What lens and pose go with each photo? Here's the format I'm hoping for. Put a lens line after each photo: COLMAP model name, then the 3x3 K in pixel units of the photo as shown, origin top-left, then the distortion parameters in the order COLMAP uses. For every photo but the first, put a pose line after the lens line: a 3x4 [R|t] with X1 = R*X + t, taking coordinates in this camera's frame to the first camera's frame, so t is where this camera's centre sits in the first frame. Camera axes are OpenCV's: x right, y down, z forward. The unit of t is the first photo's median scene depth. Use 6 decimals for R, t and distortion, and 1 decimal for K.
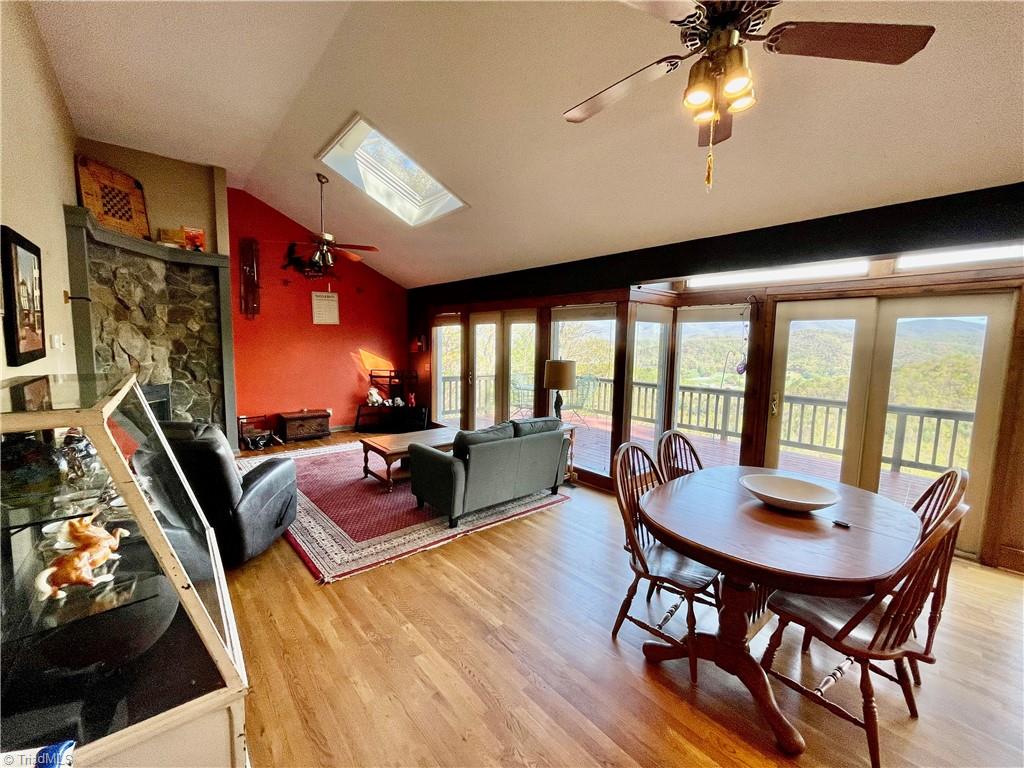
lens RADIAL K [[412.6, 0, 507.9], [0, 412.6, 385.7], [0, 0, 1]] dist [0.001237, -0.000138]
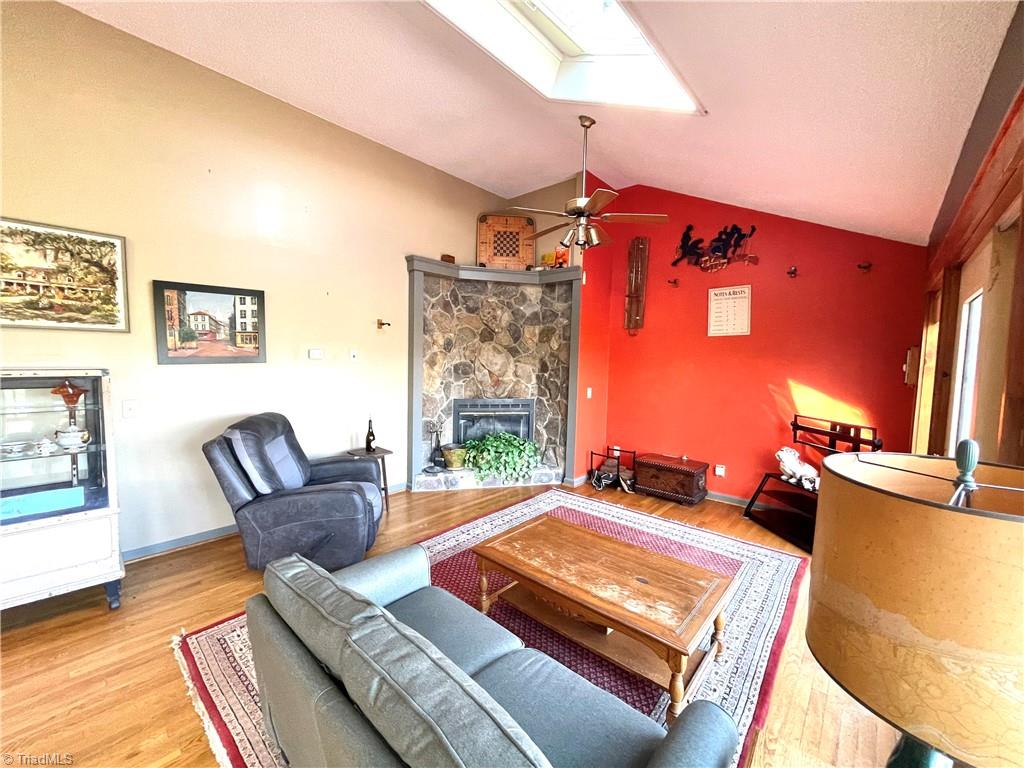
lens RADIAL K [[412.4, 0, 507.5], [0, 412.4, 385.2], [0, 0, 1]] dist [-0.000645, -0.000202]
pose [[0.121043, 0.057385, -0.990987, 0.223891], [-0.121732, 0.991650, 0.042554, -0.077522], [0.985155, 0.115484, 0.127018, 0.790627]]
